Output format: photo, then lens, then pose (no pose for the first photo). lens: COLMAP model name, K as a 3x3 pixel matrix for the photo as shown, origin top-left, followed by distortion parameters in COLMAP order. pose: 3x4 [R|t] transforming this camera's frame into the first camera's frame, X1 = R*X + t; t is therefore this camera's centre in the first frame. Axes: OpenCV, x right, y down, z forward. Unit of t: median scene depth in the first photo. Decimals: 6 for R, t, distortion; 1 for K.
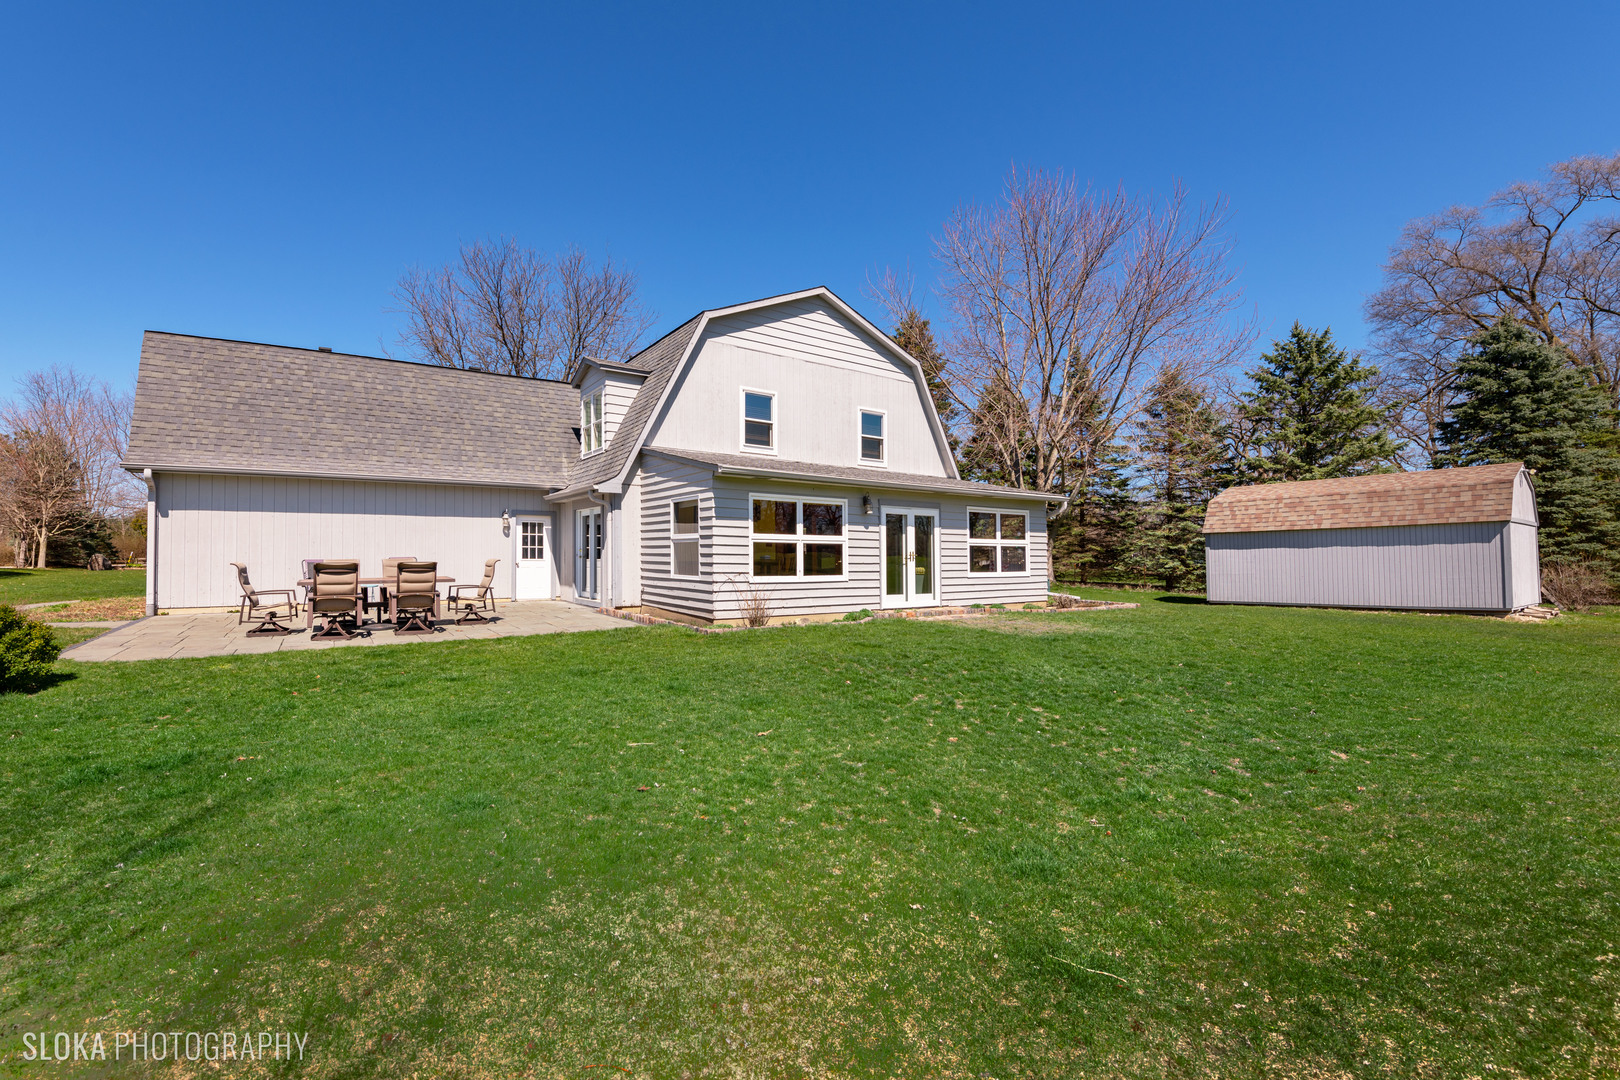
lens RADIAL K [[678.3, 0, 740.2], [0, 678.3, 552.0], [0, 0, 1]] dist [-0.014551, 0.000478]
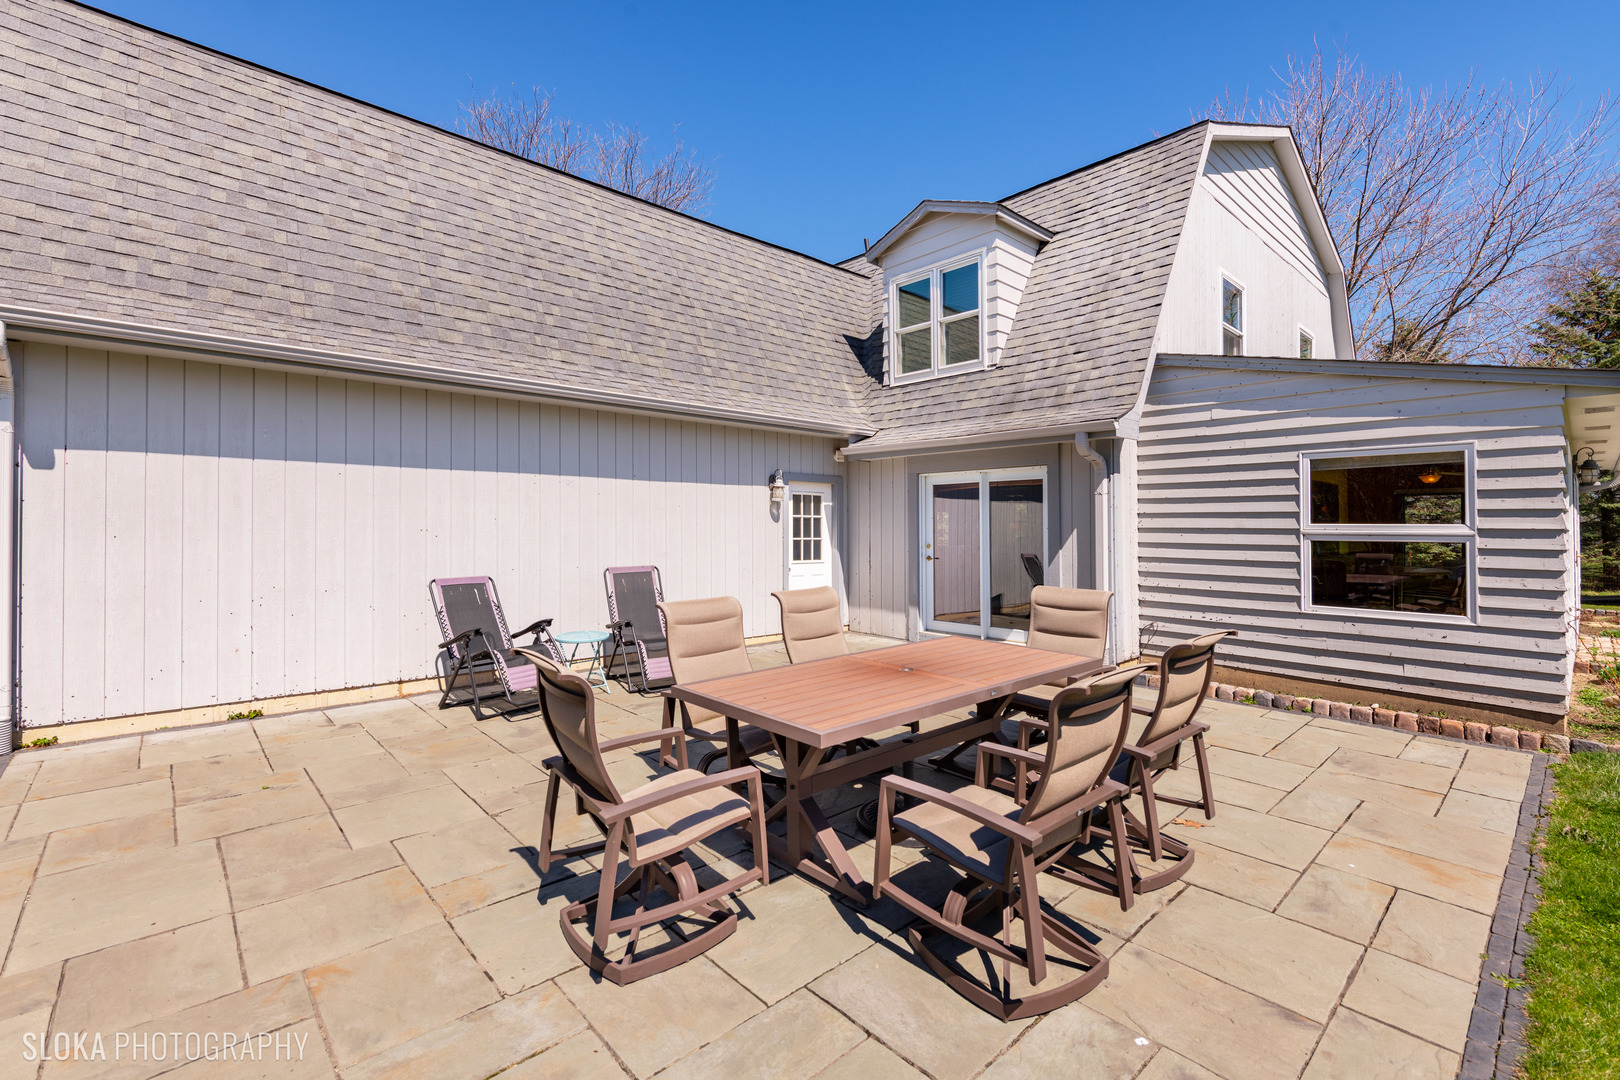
lens RADIAL K [[698.9, 0, 822.4], [0, 698.9, 533.8], [0, 0, 1]] dist [-0.000654, -0.002767]
pose [[0.976991, 0.001037, 0.213277, -0.473688], [-0.003110, 0.999951, 0.009388, -0.019380], [-0.213257, -0.009835, 0.976947, 0.491865]]
